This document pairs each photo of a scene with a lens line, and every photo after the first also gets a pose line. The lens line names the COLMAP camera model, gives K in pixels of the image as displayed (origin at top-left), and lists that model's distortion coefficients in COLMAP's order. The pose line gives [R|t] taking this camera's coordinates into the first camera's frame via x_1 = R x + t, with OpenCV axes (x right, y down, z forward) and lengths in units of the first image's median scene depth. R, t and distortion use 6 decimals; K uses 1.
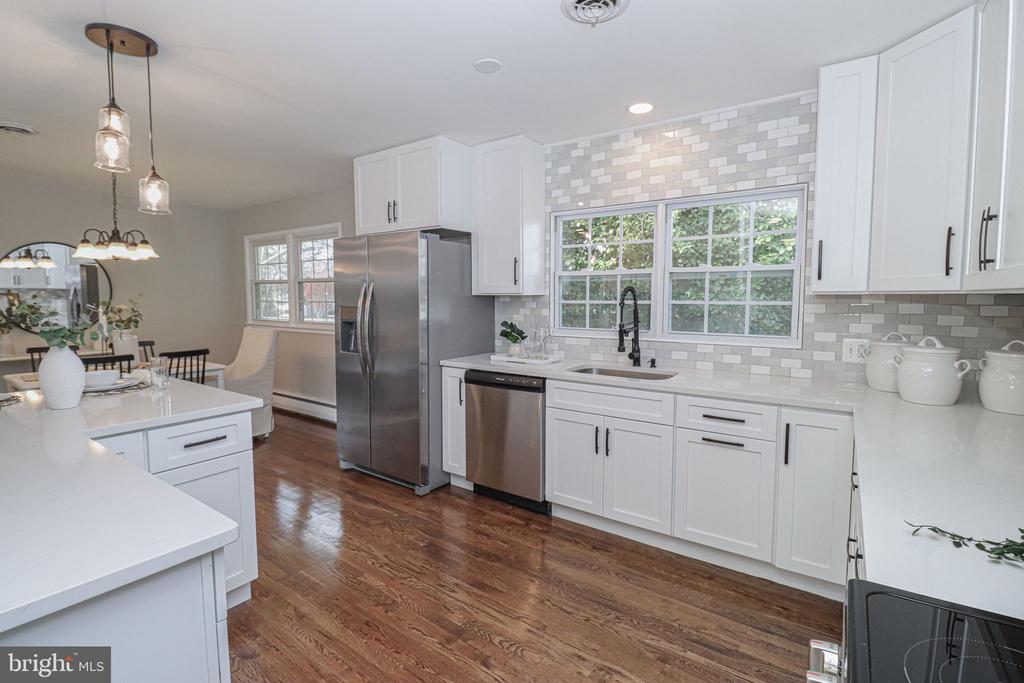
lens RADIAL K [[488.5, 0, 516.5], [0, 488.5, 328.2], [0, 0, 1]] dist [-0.000308, -0.001274]
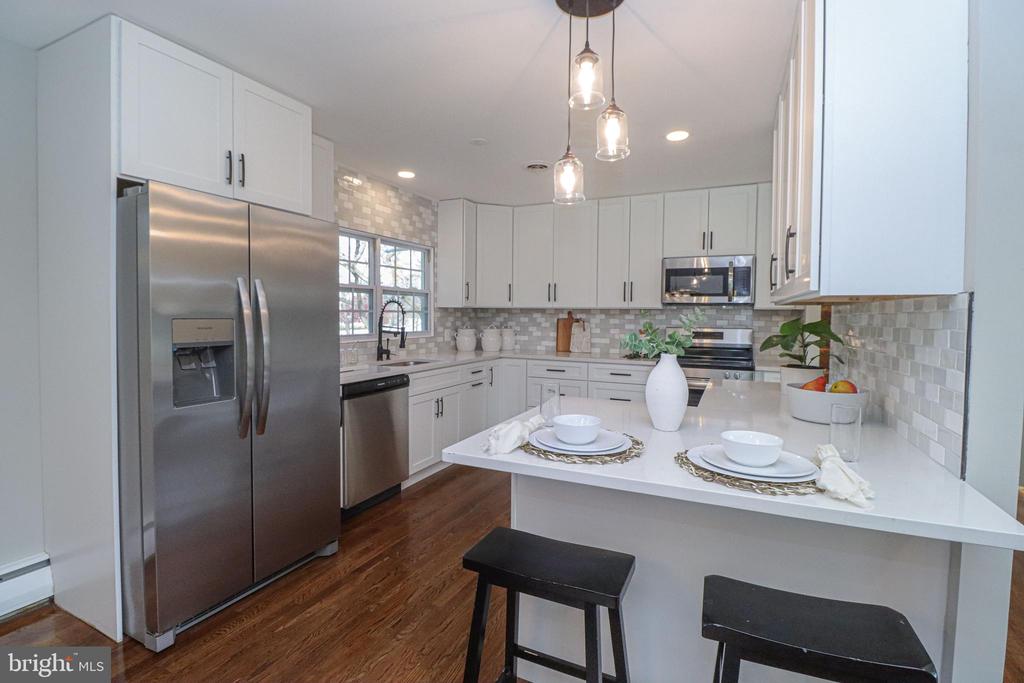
lens RADIAL K [[481.2, 0, 509.2], [0, 481.2, 330.7], [0, 0, 1]] dist [-0.002317, -0.000333]
pose [[-0.169958, -0.036242, 0.984785, -1.088480], [0.061520, 0.996984, 0.047308, -0.042167], [-0.983529, 0.068624, -0.167216, 0.893364]]
